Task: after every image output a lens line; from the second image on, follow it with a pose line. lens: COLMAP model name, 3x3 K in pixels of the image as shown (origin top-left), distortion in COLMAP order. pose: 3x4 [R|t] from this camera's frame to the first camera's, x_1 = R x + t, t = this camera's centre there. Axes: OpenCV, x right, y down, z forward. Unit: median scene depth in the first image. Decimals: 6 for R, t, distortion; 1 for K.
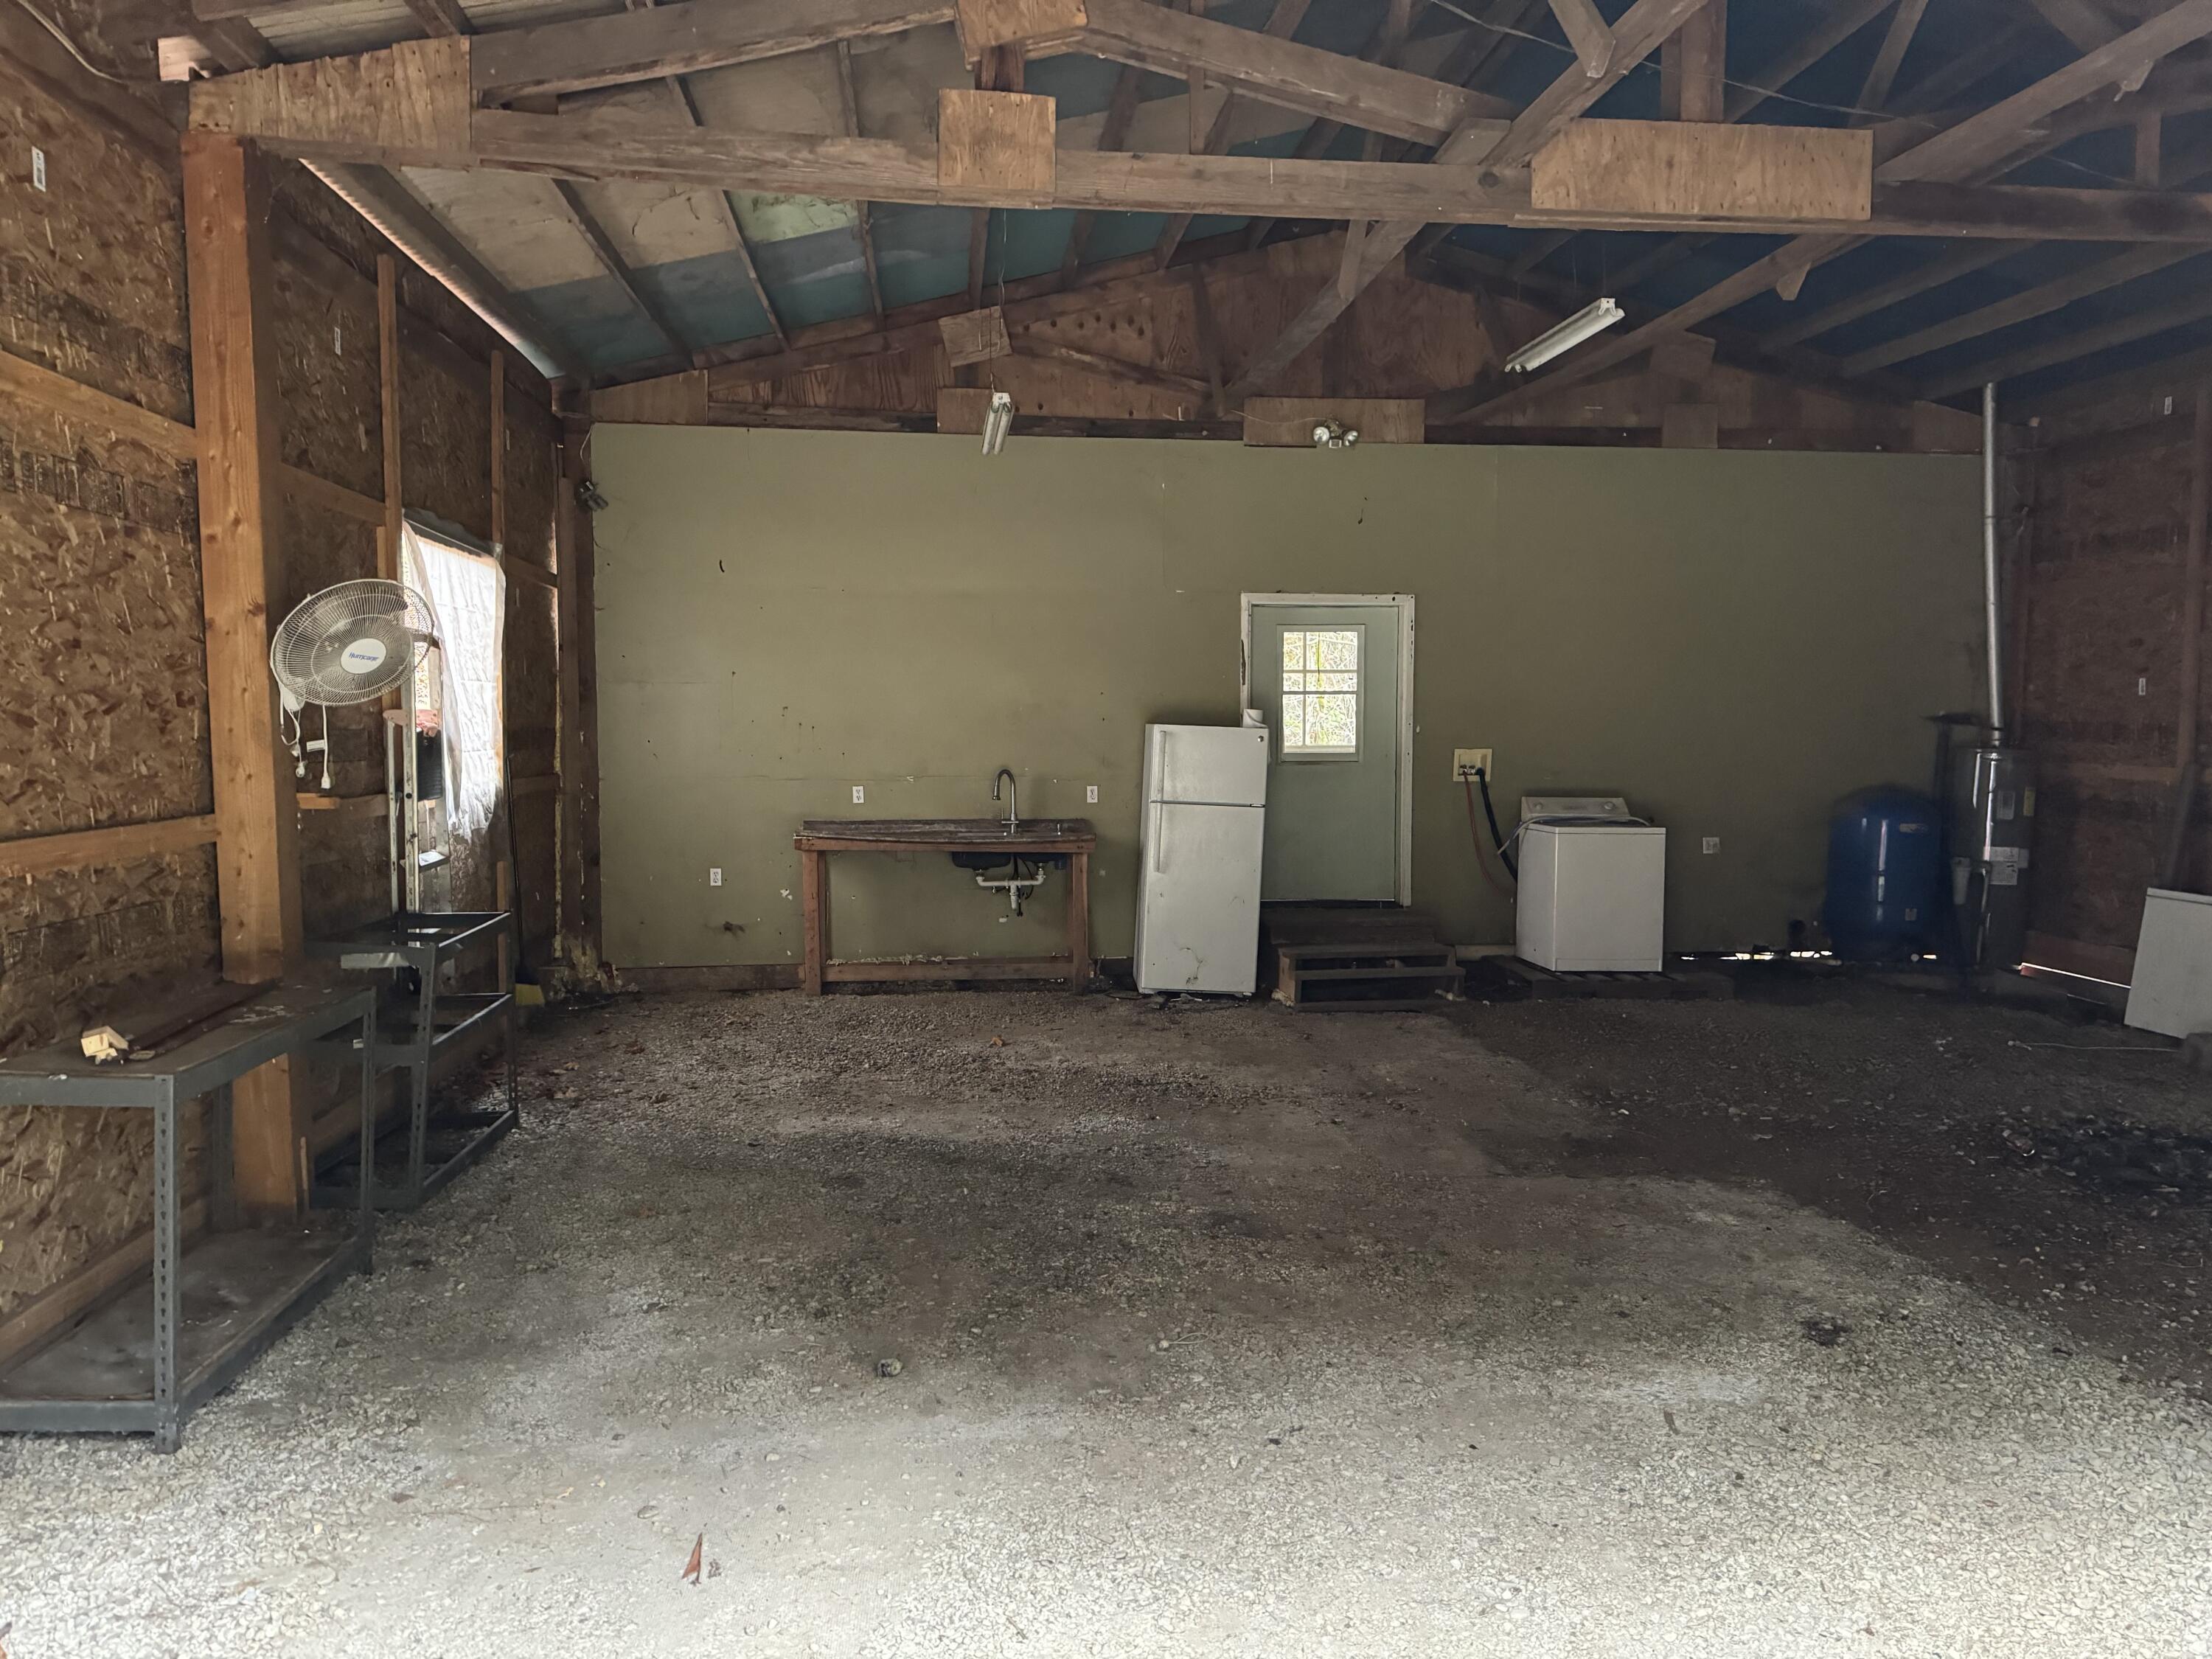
lens RADIAL K [[1559.8, 0, 1106.0], [0, 1559.8, 829.5], [0, 0, 1]] dist [0.059393, -0.057556]
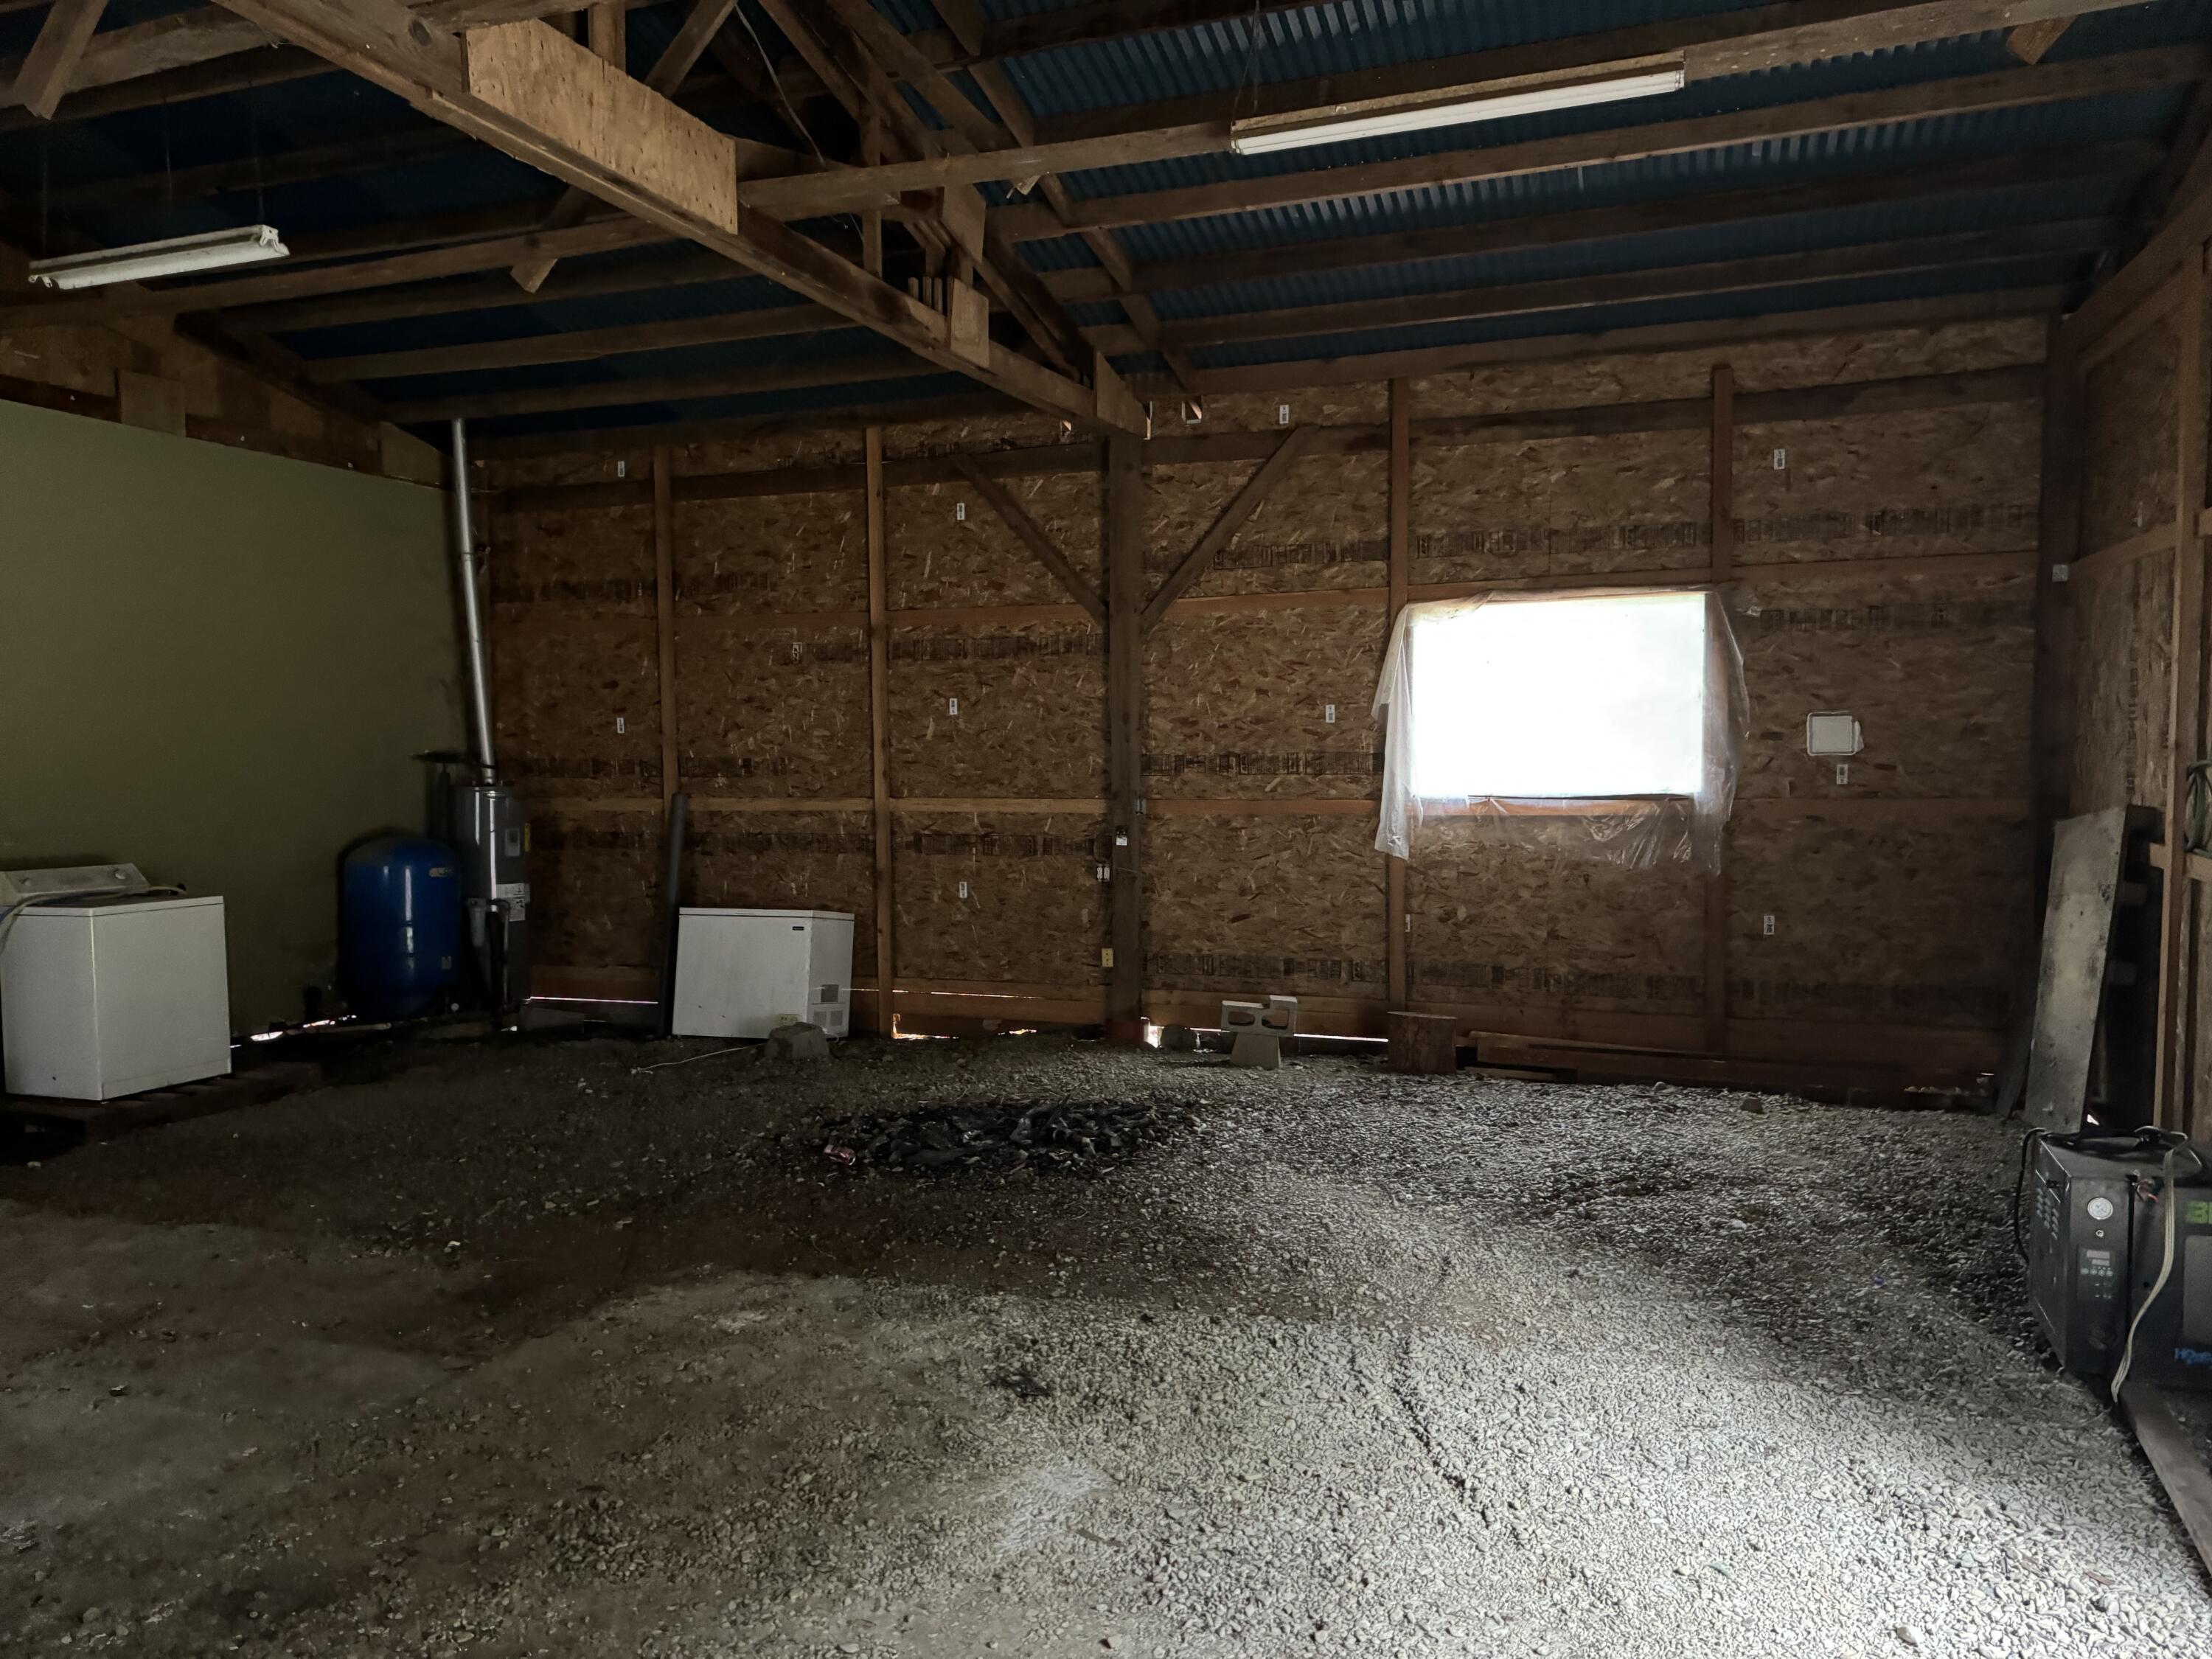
lens RADIAL K [[1559.8, 0, 1106.0], [0, 1559.8, 829.5], [0, 0, 1]] dist [0.059393, -0.057556]
pose [[0.447555, -0.058195, 0.892361, -0.214635], [0.080376, 0.996459, 0.024672, -0.024558], [-0.890637, 0.060682, 0.450647, 0.292973]]
